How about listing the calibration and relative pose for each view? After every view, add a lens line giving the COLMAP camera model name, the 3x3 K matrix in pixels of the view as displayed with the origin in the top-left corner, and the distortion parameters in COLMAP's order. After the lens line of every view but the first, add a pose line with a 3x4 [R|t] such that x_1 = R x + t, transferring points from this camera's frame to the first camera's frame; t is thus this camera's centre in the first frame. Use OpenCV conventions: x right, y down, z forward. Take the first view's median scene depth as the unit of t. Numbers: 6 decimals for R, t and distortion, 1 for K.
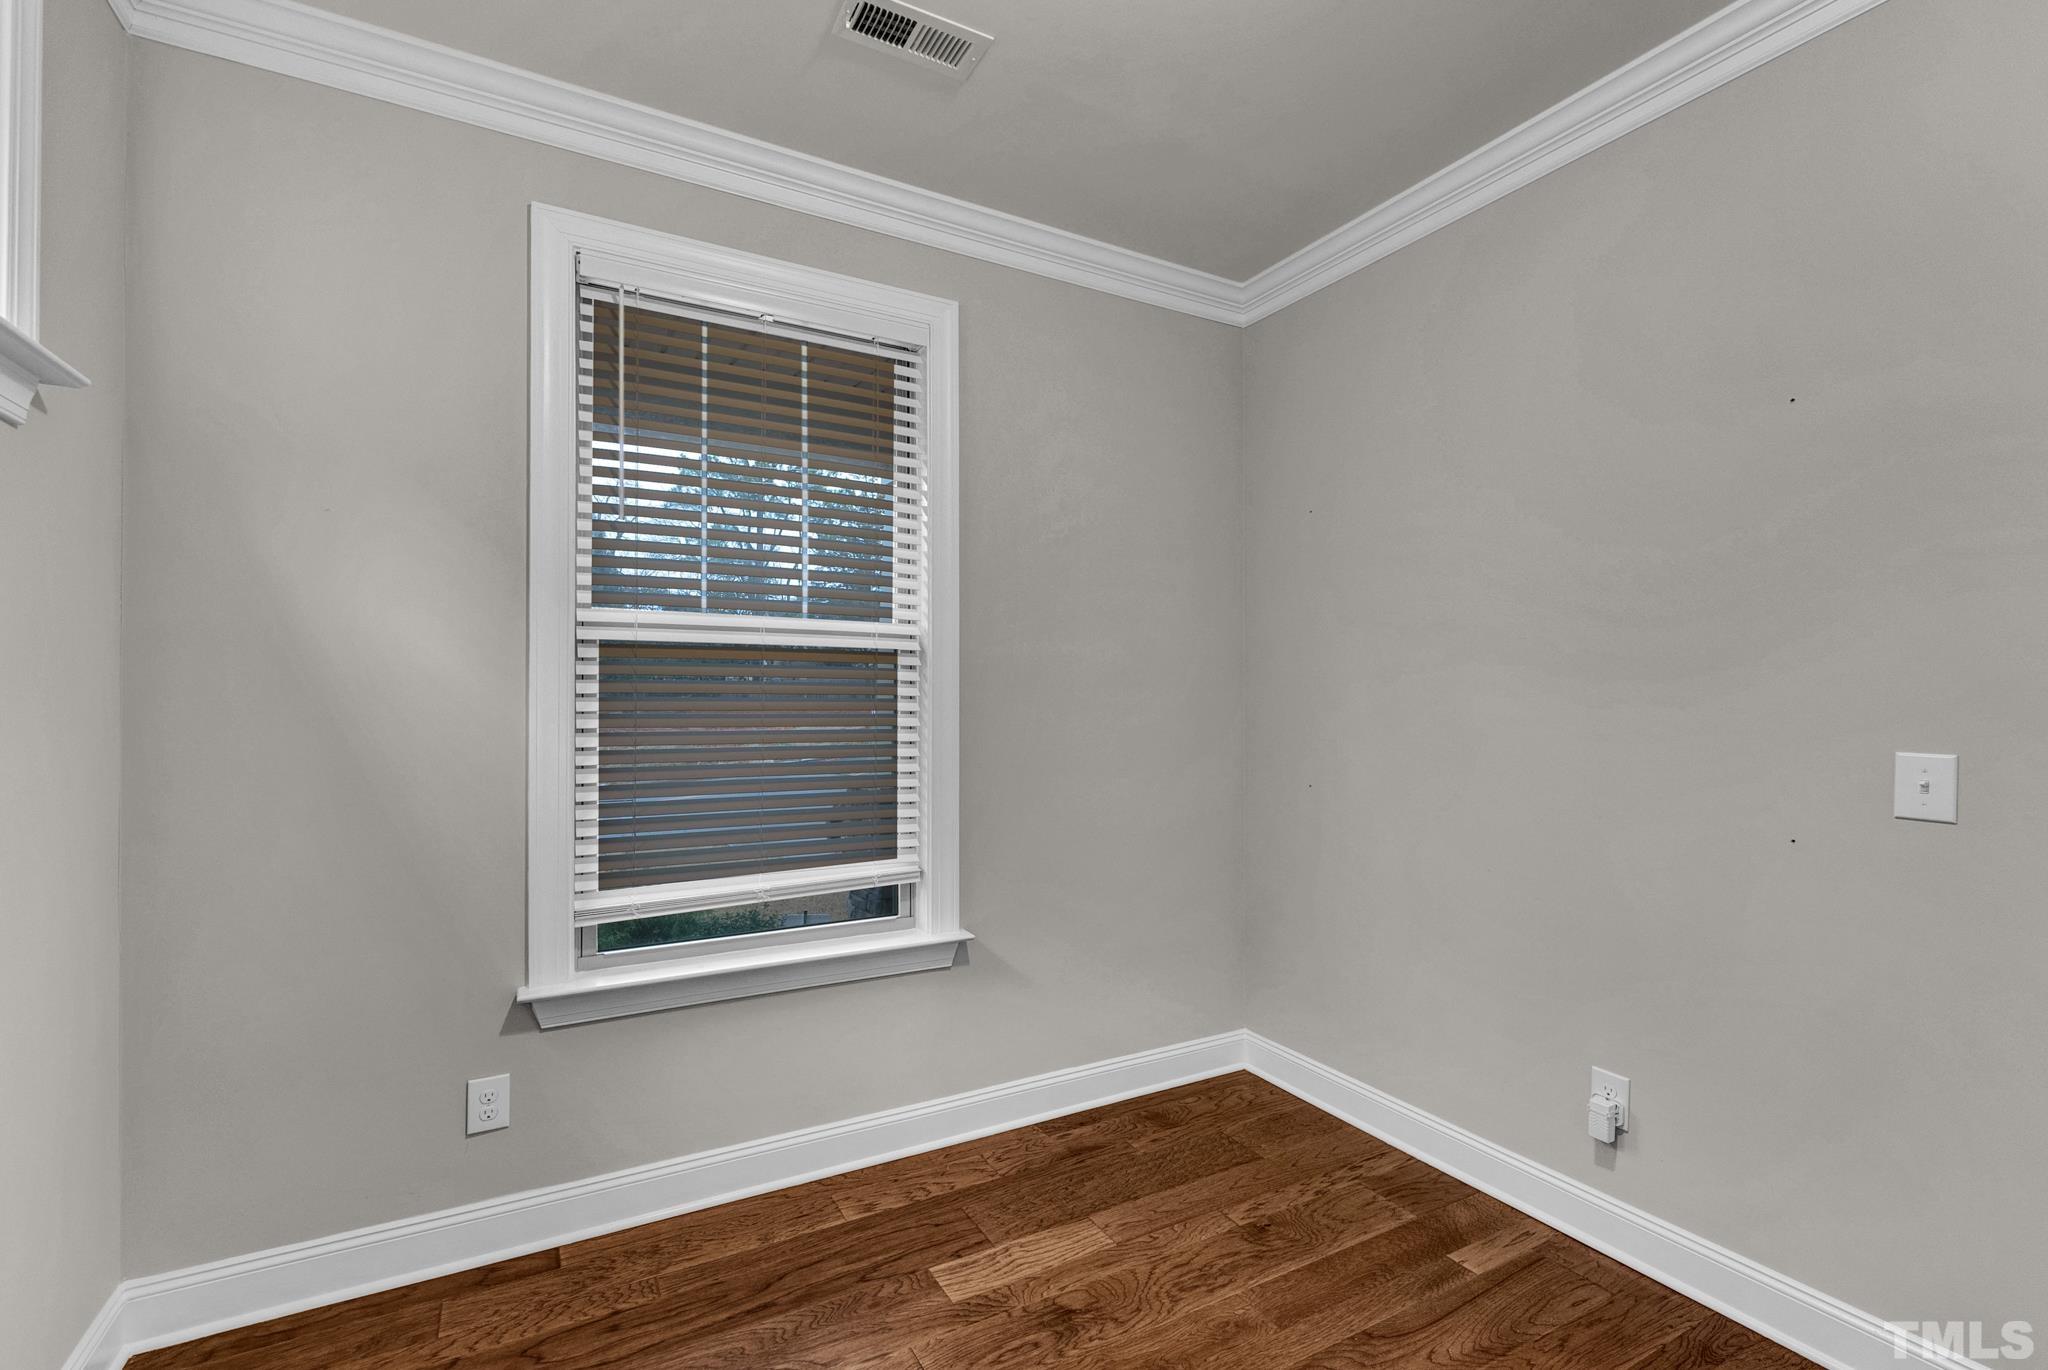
lens RADIAL K [[858.1, 0, 962.3], [0, 858.1, 680.5], [0, 0, 1]] dist [-0.000239, -0.000054]
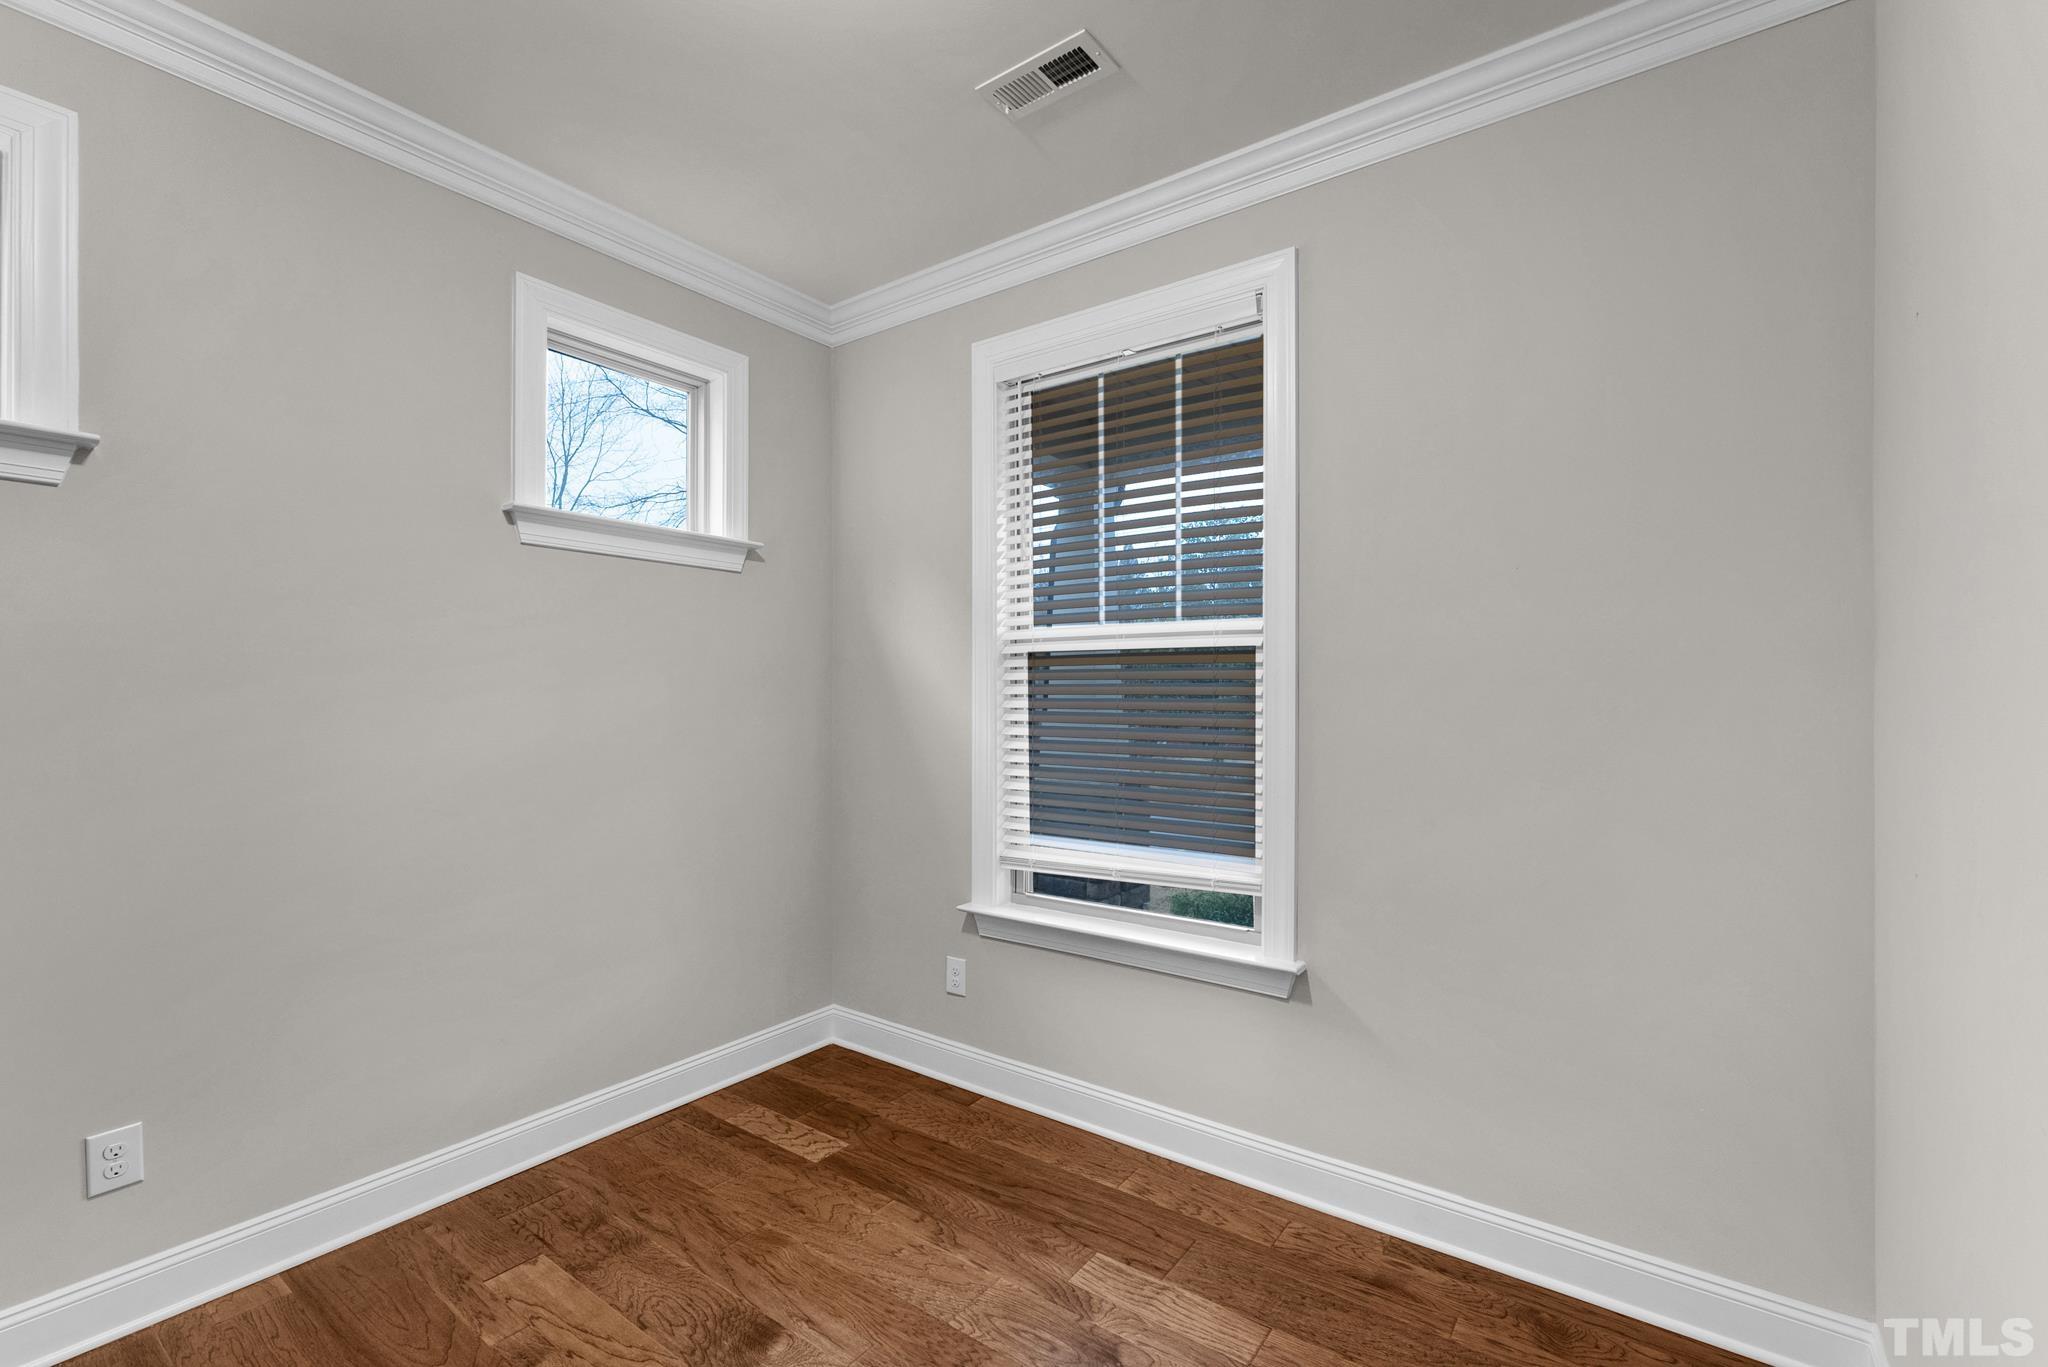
lens RADIAL K [[858.1, 0, 1040.5], [0, 858.1, 681.8], [0, 0, 1]] dist [-0.000239, -0.000054]
pose [[0.475629, -0.017023, -0.879481, 0.729063], [0.017248, 0.999801, -0.010024, 0.009994], [0.879477, -0.010402, 0.475828, 0.396030]]
